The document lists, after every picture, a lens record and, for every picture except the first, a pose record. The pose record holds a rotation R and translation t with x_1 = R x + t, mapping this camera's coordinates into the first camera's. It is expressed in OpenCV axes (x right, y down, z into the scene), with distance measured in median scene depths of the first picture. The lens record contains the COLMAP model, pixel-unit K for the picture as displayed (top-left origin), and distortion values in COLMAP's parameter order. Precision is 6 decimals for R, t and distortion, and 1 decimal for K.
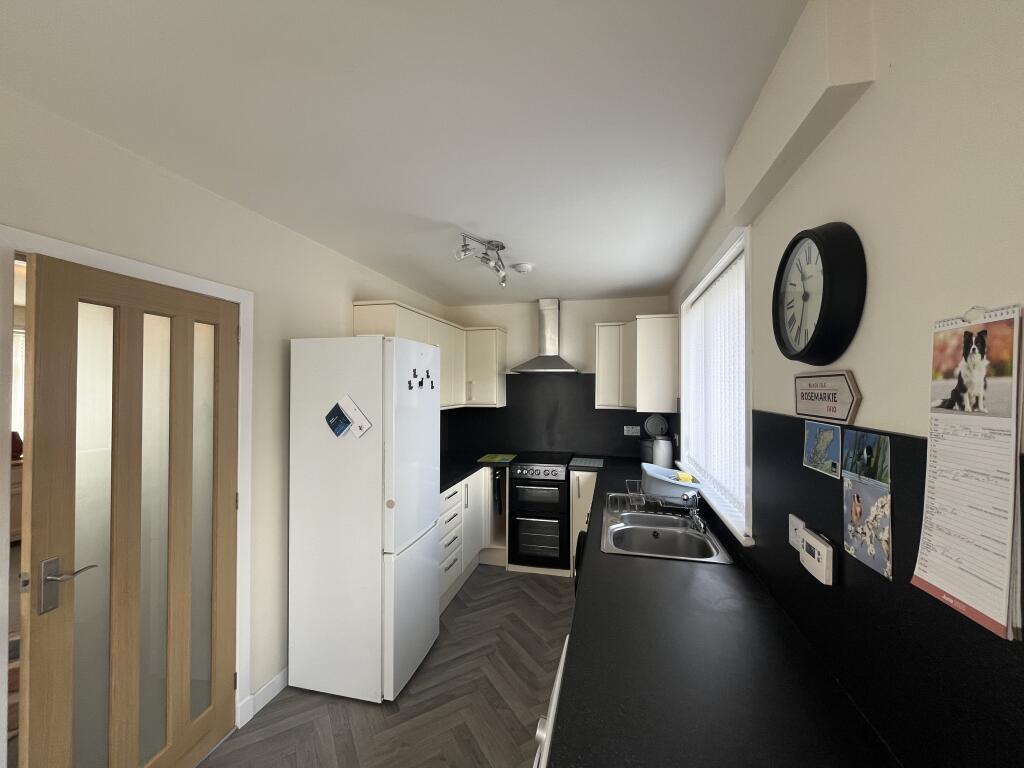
lens RADIAL K [[418.0, 0, 506.6], [0, 418.0, 384.0], [0, 0, 1]] dist [0.004048, 0.000404]
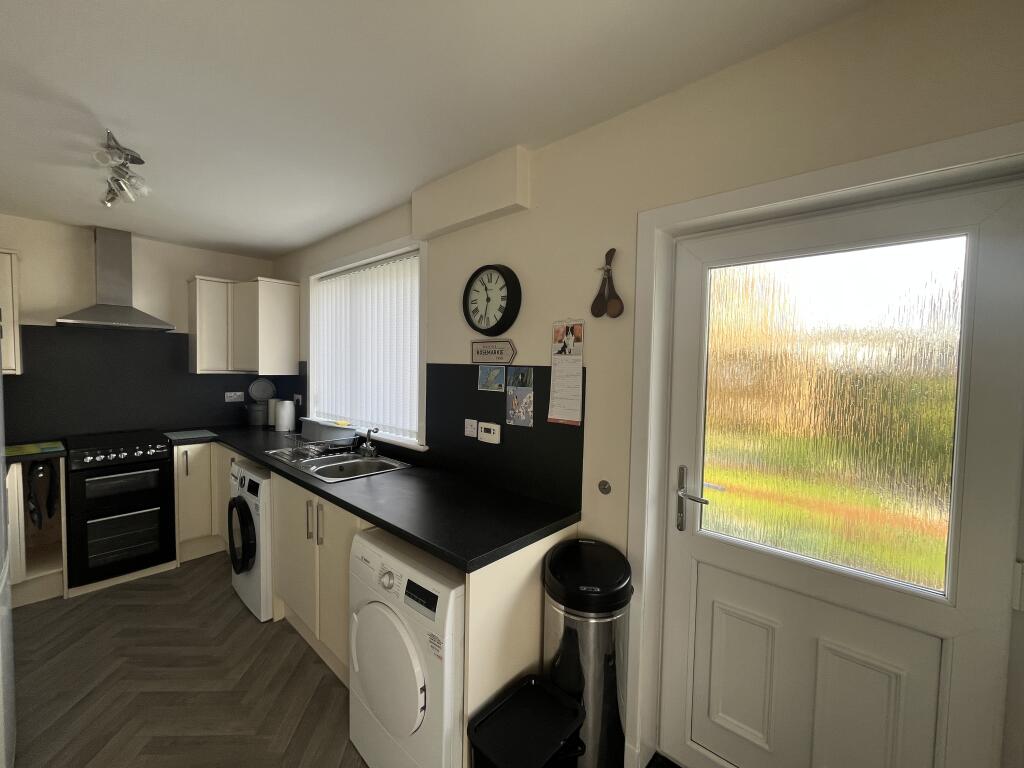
lens RADIAL K [[418.0, 0, 510.1], [0, 418.0, 383.8], [0, 0, 1]] dist [0.004048, 0.000404]
pose [[0.473586, -0.039029, 0.879883, -0.930140], [-0.020729, 0.998247, 0.055436, 0.067008], [-0.880504, -0.044493, 0.471946, -0.004990]]
